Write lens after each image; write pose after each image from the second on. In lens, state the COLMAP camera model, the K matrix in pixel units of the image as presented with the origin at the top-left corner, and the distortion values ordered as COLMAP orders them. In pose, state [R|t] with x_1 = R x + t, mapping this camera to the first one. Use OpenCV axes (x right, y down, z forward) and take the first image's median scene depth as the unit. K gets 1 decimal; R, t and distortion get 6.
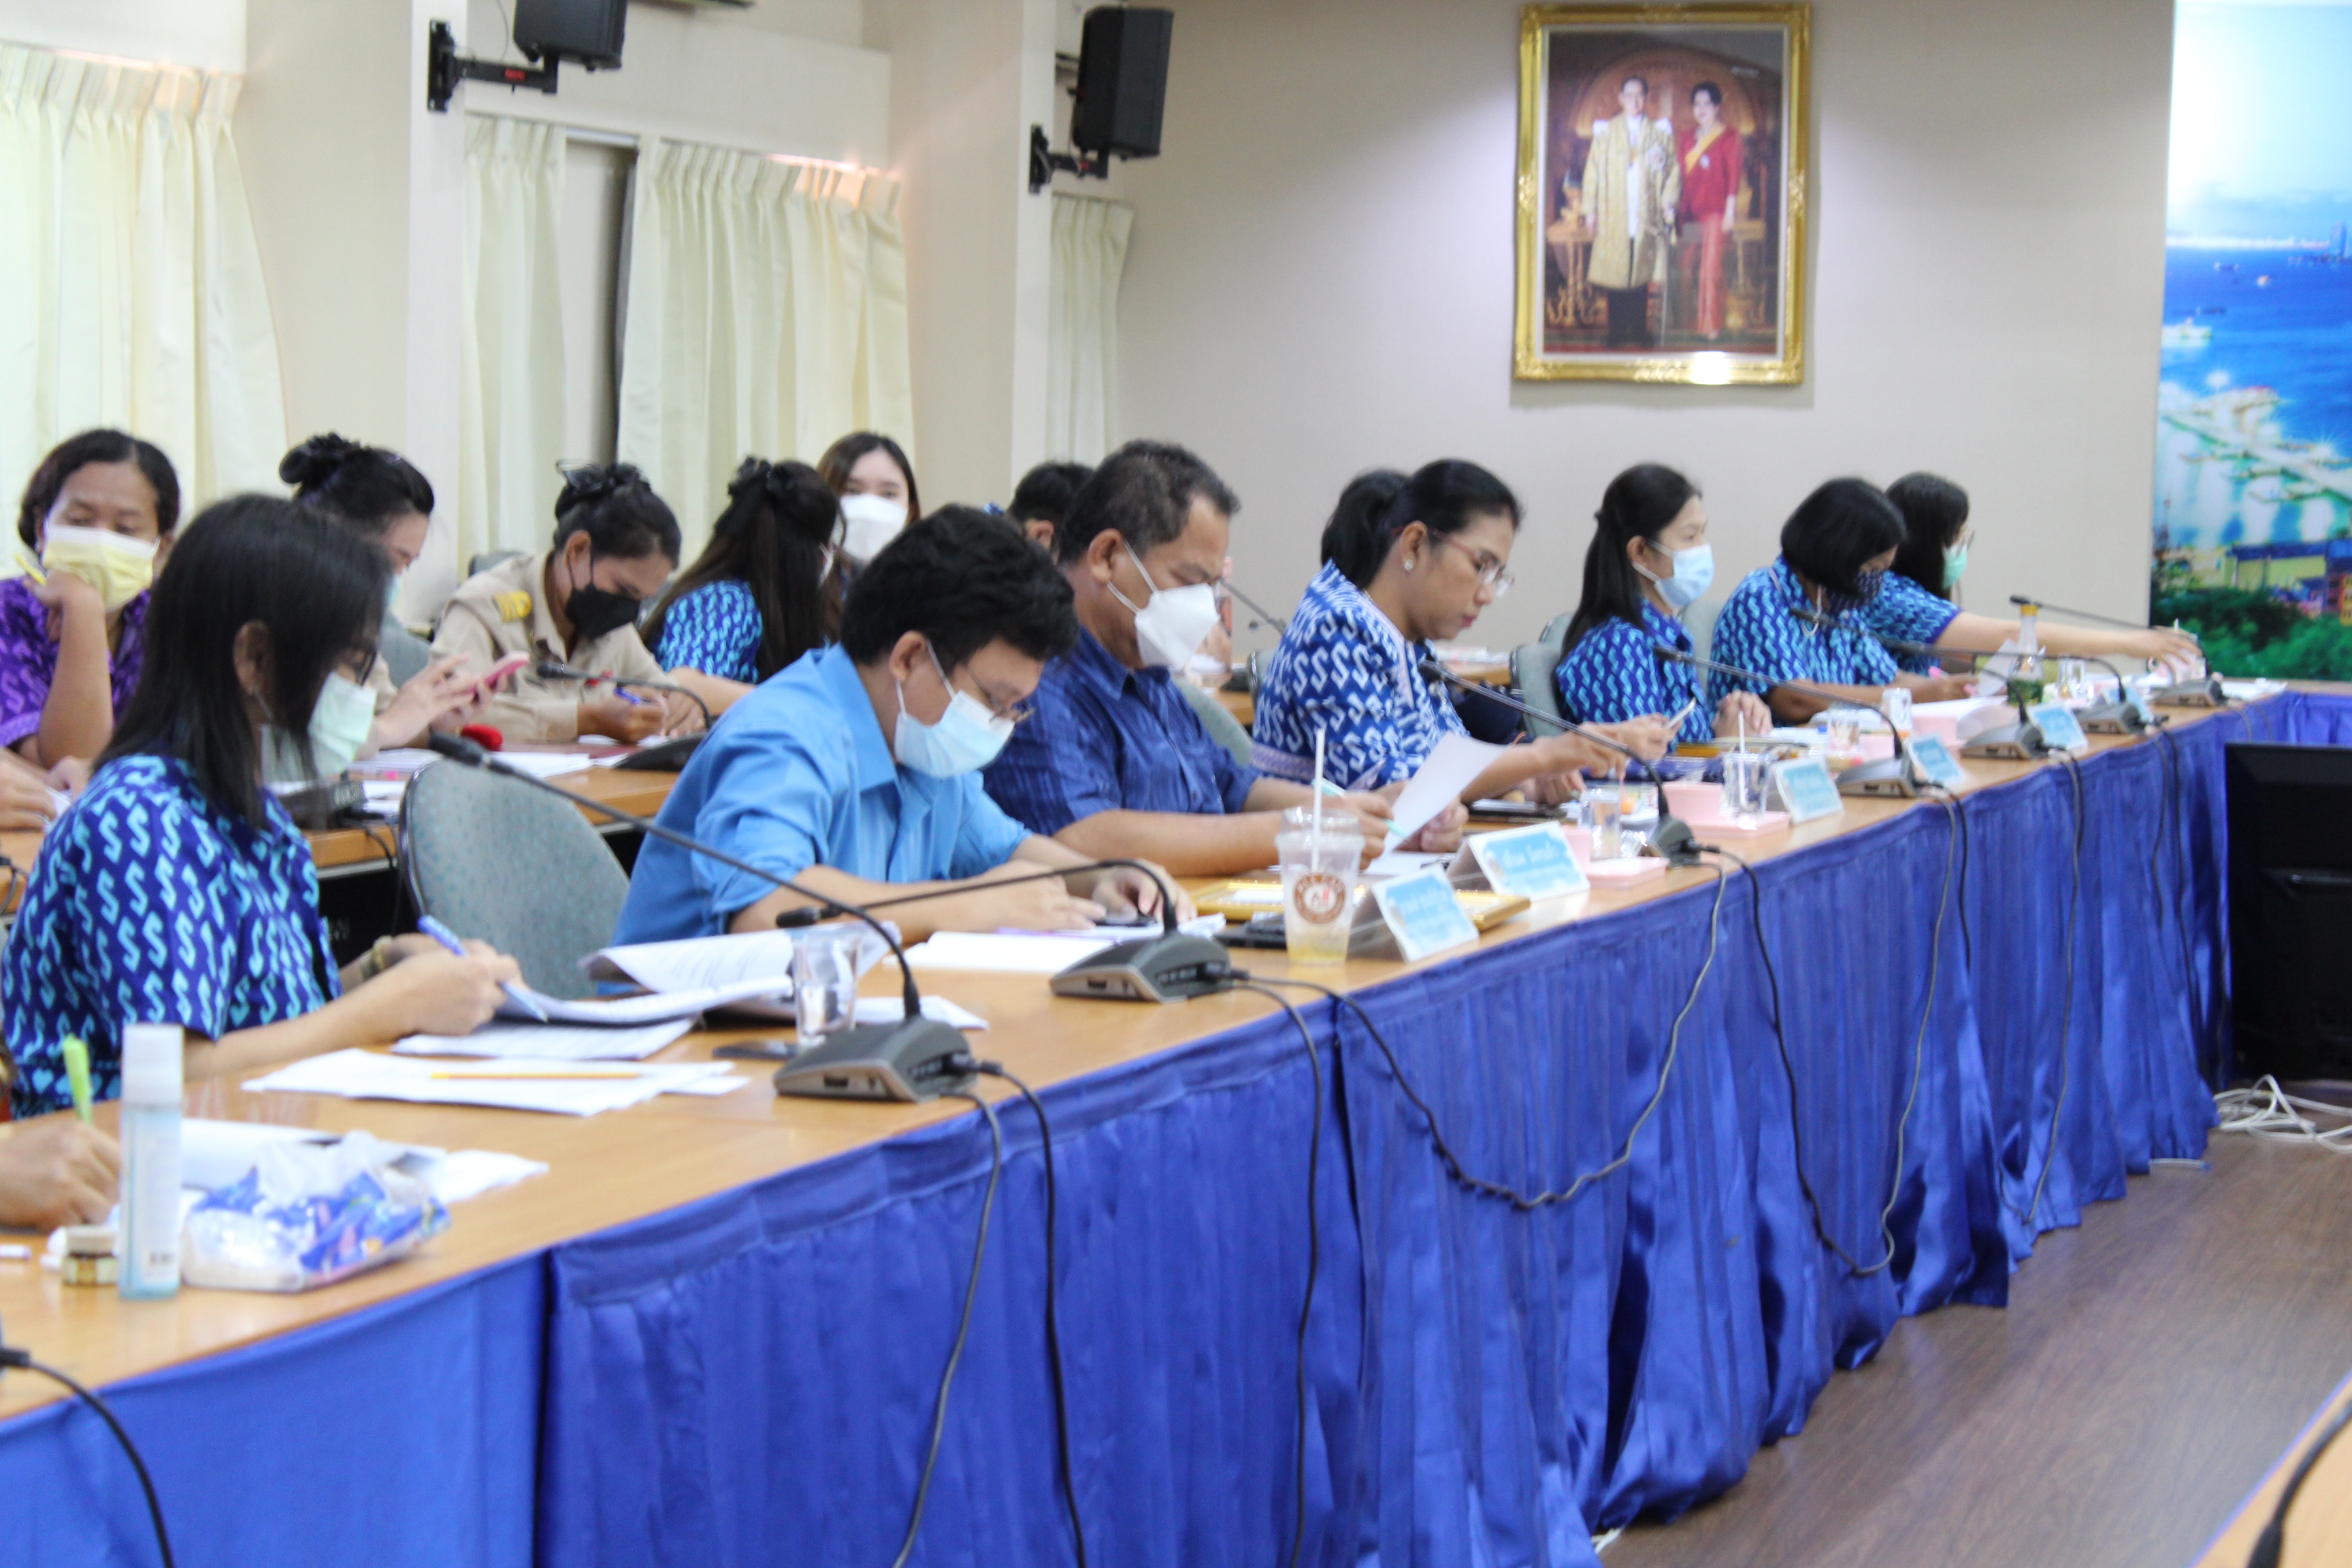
lens RADIAL K [[5665.4, 0, 1183.0], [0, 5665.4, 778.0], [0, 0, 1]] dist [0.055024, 0.000000]
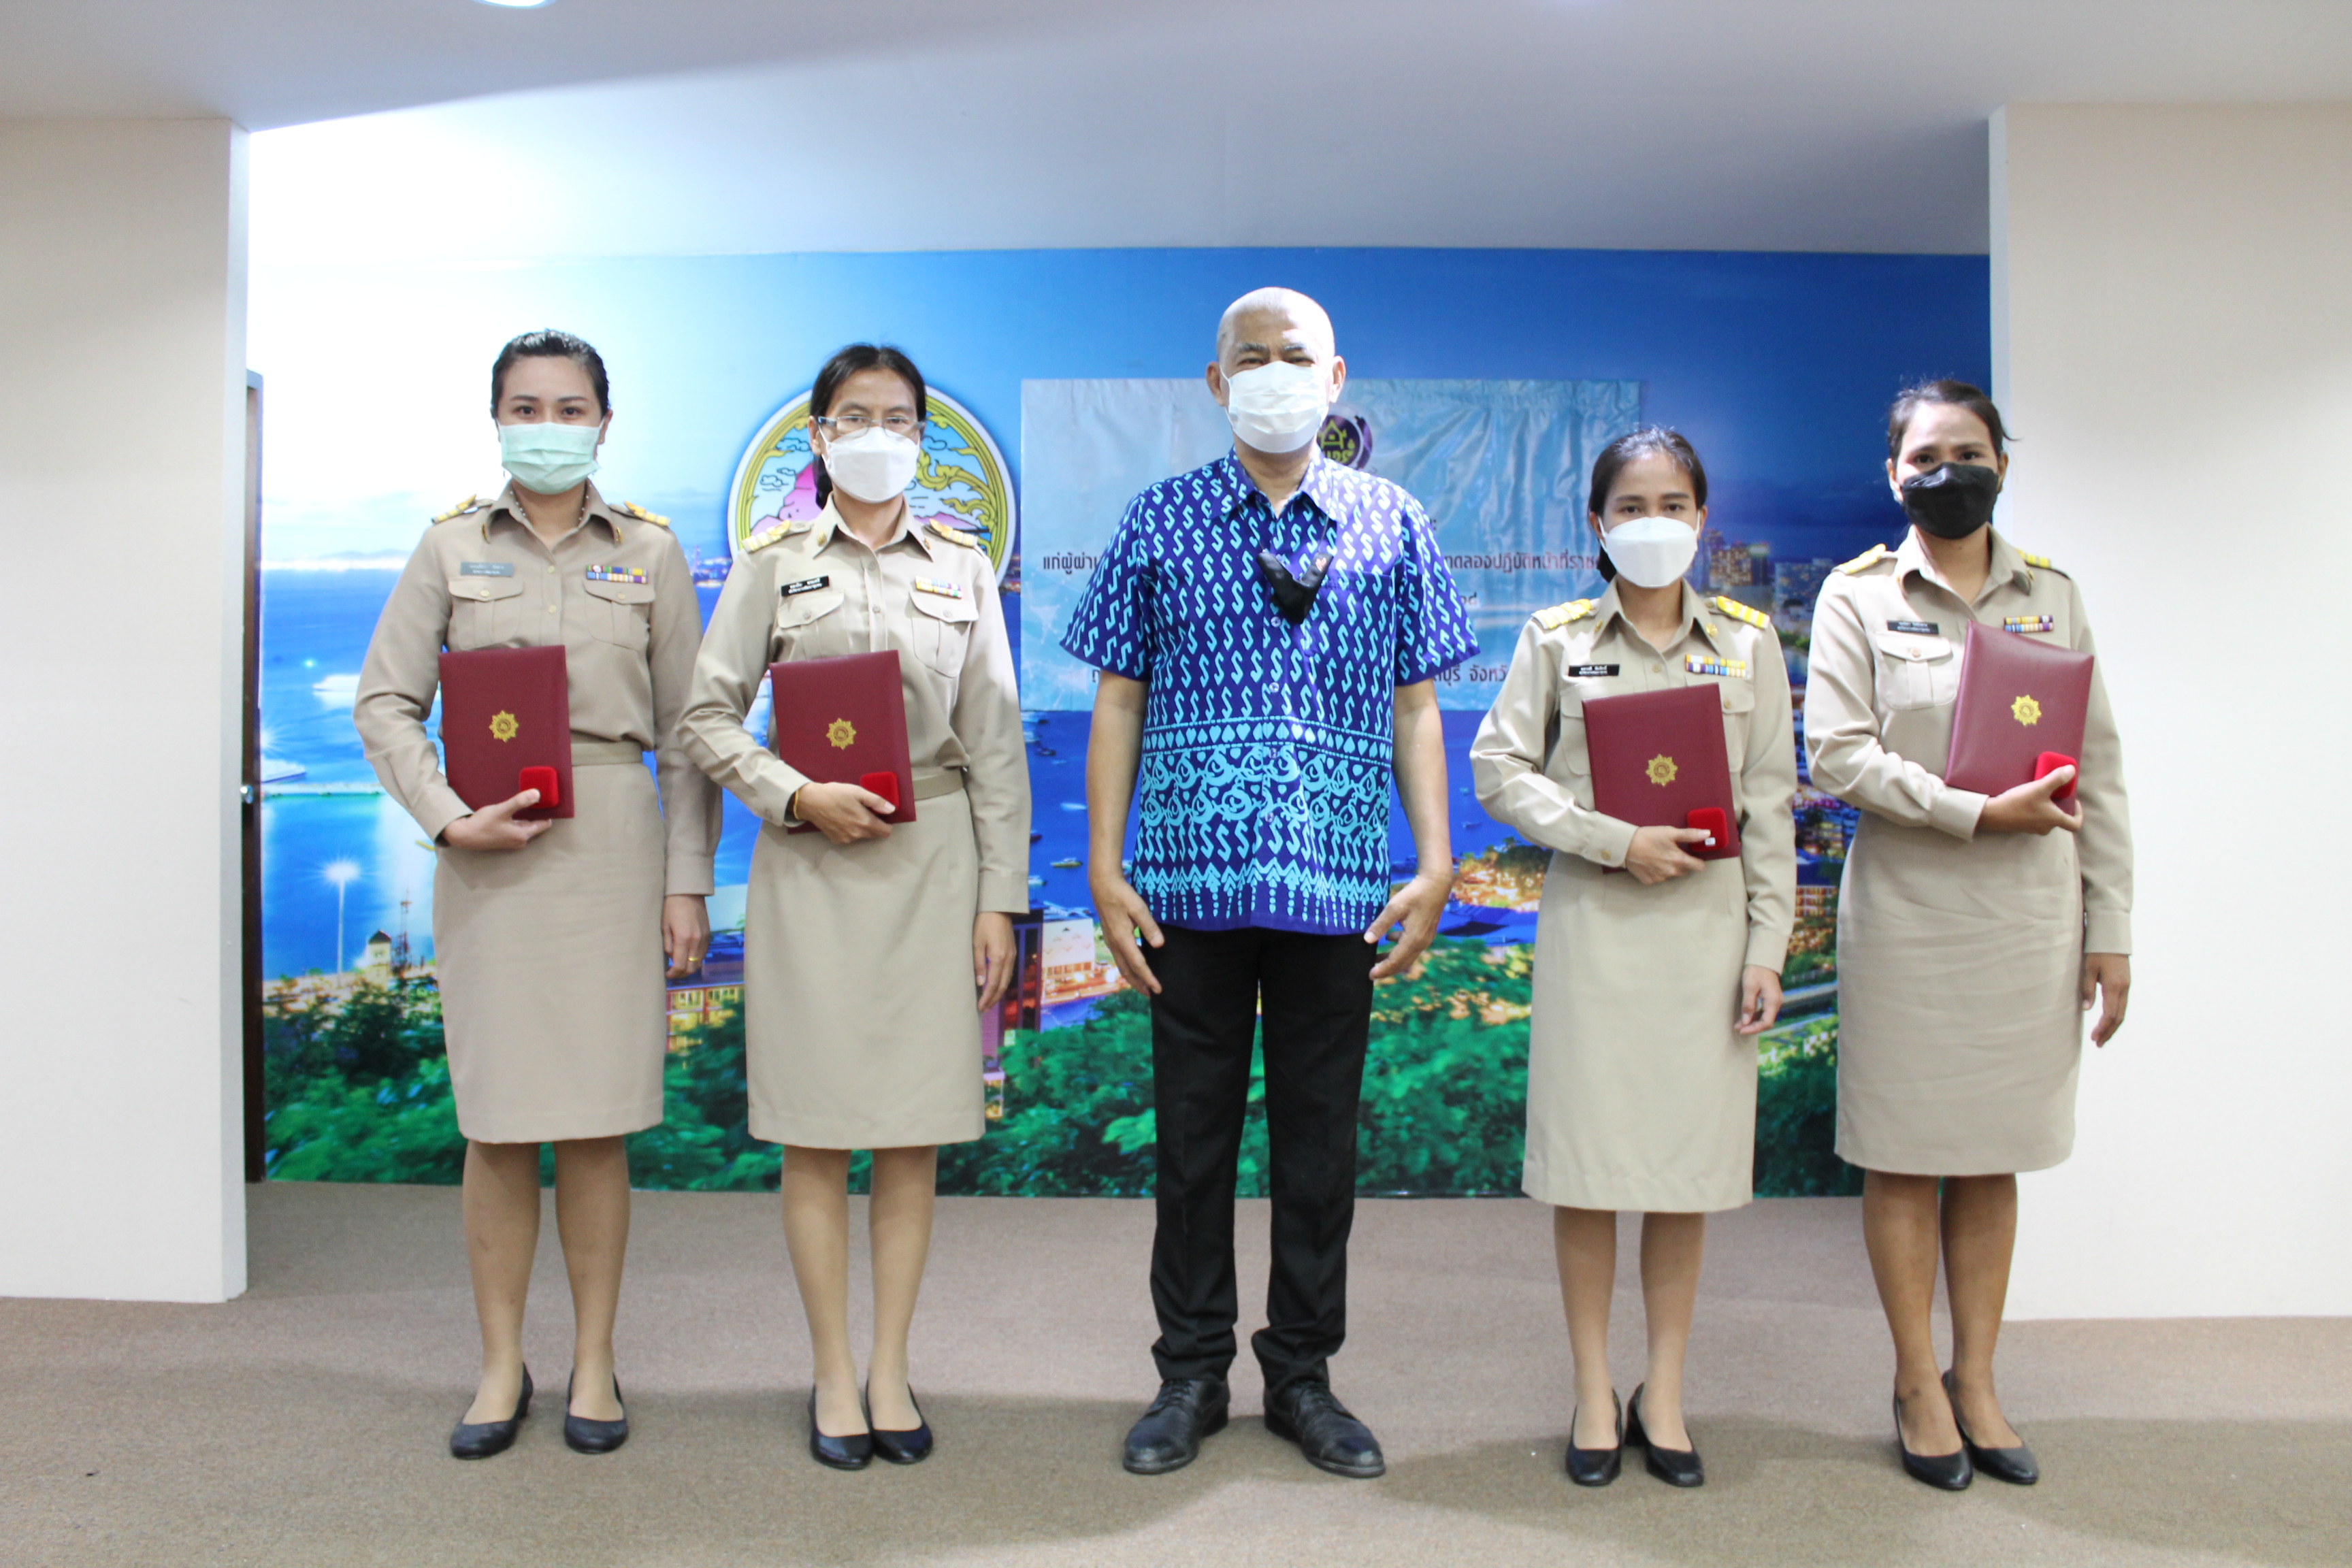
lens RADIAL K [[1973.3, 0, 1146.8], [0, 1973.3, 819.5], [0, 0, 1]] dist [-0.160078, 0.143414]
pose [[0.963480, -0.029981, 0.266095, 0.208230], [0.041417, 0.998439, -0.037469, -0.047671], [-0.264557, 0.047122, 0.963218, 0.748637]]
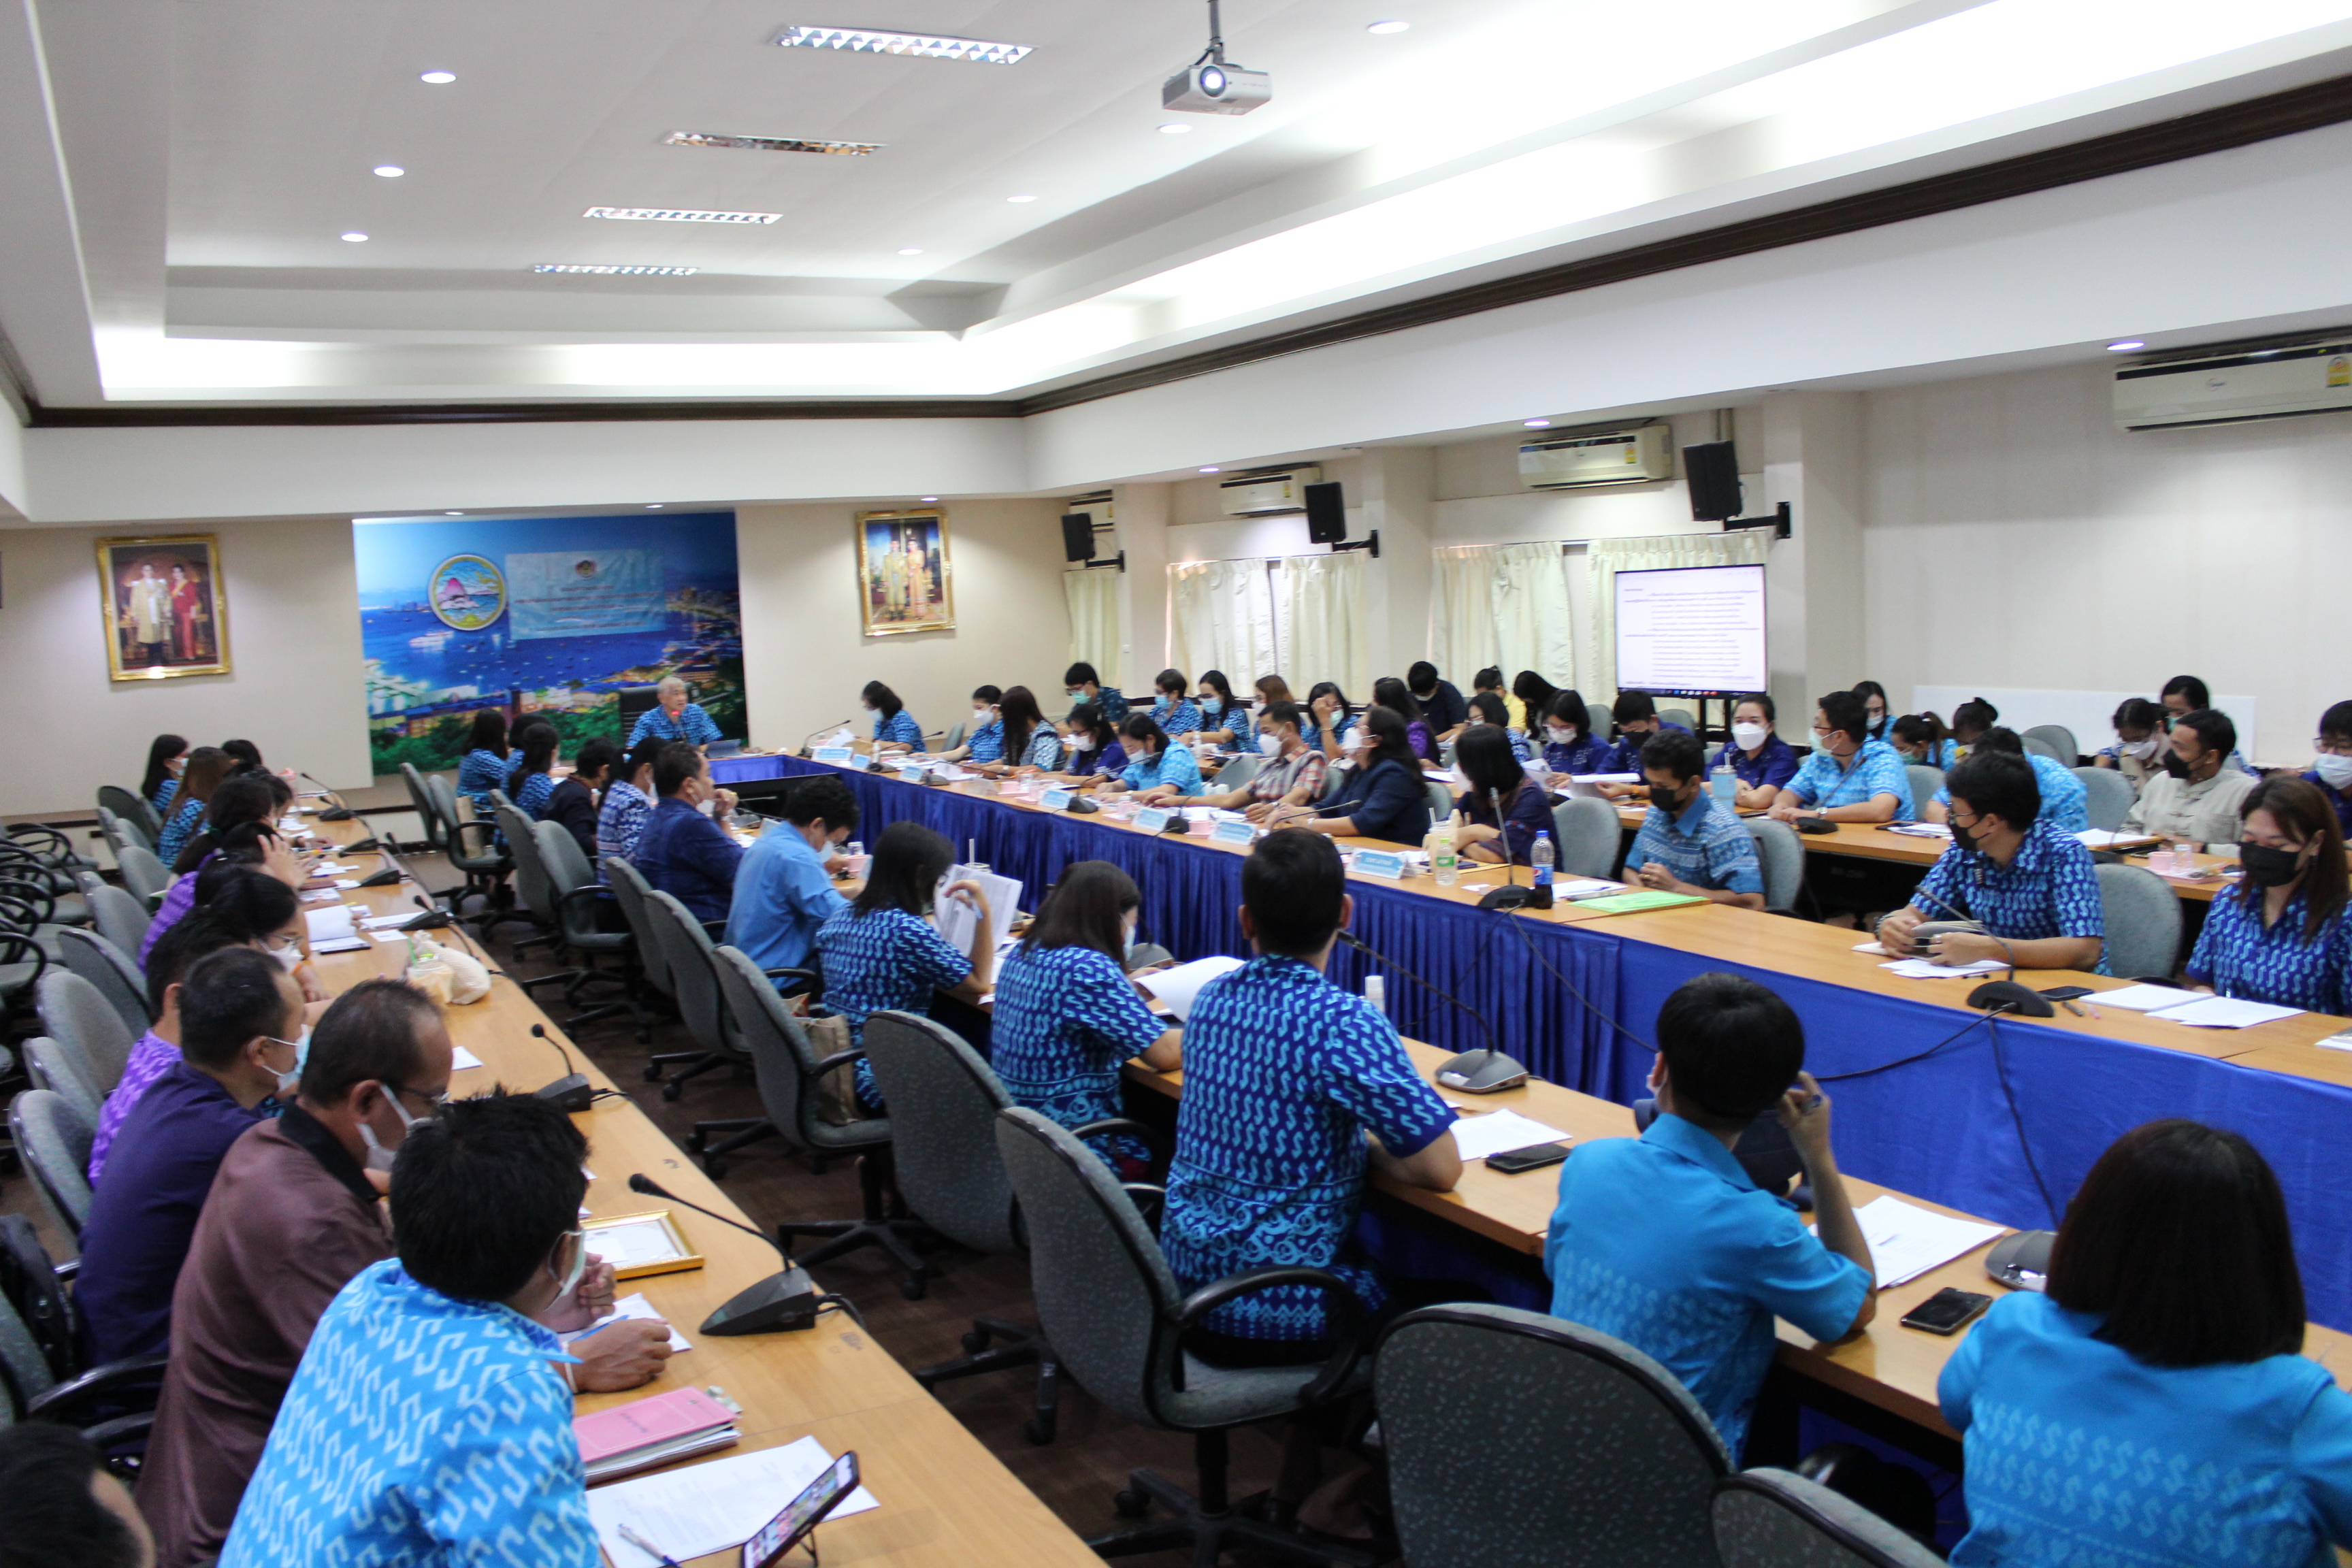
lens RADIAL K [[1973.3, 0, 1169.3], [0, 1973.3, 785.1], [0, 0, 1]] dist [-0.160078, 0.143414]
pose [[0.700249, -0.130007, 0.701961, -0.223629], [0.108295, 0.991244, 0.075552, -0.036759], [-0.705636, 0.023114, 0.708197, 0.038115]]
